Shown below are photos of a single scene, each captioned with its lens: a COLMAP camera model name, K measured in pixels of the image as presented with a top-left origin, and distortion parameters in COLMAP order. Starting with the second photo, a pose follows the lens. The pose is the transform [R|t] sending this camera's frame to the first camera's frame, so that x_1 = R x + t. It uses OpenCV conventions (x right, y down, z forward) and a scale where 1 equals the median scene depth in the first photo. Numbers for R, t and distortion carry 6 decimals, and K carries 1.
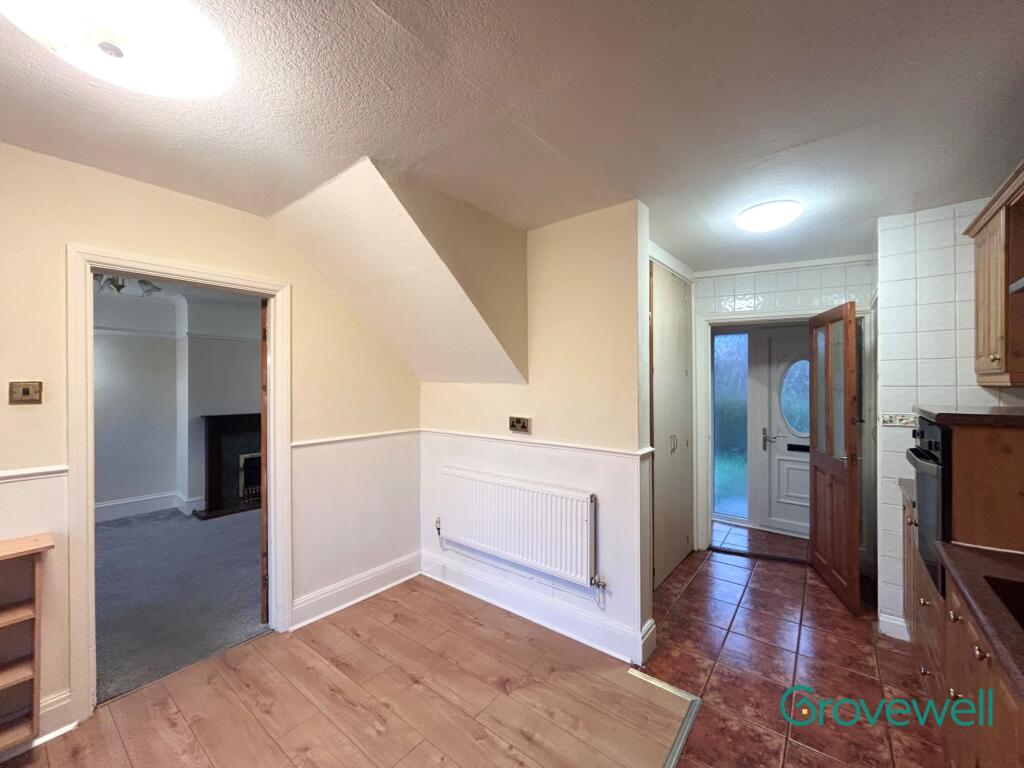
lens RADIAL K [[415.3, 0, 511.7], [0, 415.3, 381.7], [0, 0, 1]] dist [-0.000466, 0.000269]
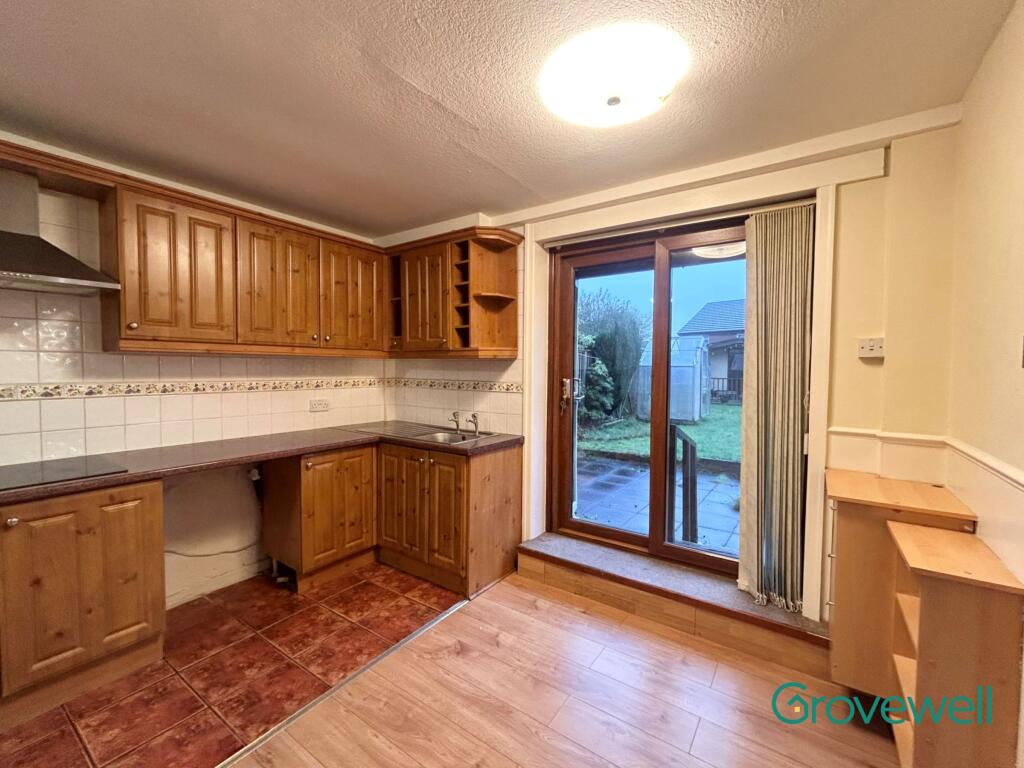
lens RADIAL K [[431.5, 0, 512.4], [0, 431.5, 382.0], [0, 0, 1]] dist [-0.000519, 0.000170]
pose [[-0.998412, -0.002854, -0.056264, -0.250610], [-0.004771, 0.999412, 0.033964, 0.034682], [0.056134, 0.034178, -0.997838, 1.110965]]
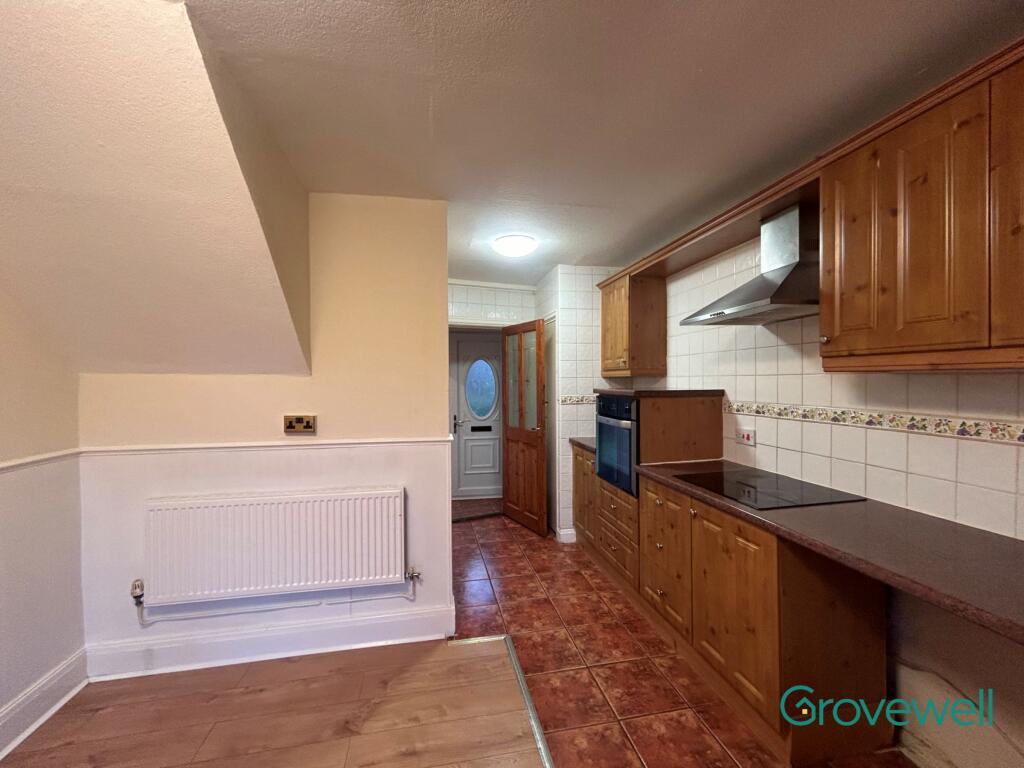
lens RADIAL K [[415.3, 0, 511.7], [0, 415.3, 381.7], [0, 0, 1]] dist [-0.000466, 0.000269]
pose [[0.651733, -0.004498, 0.758435, -0.361385], [0.001899, 0.999989, 0.004298, 0.017726], [-0.758446, -0.001361, 0.651734, 0.161261]]
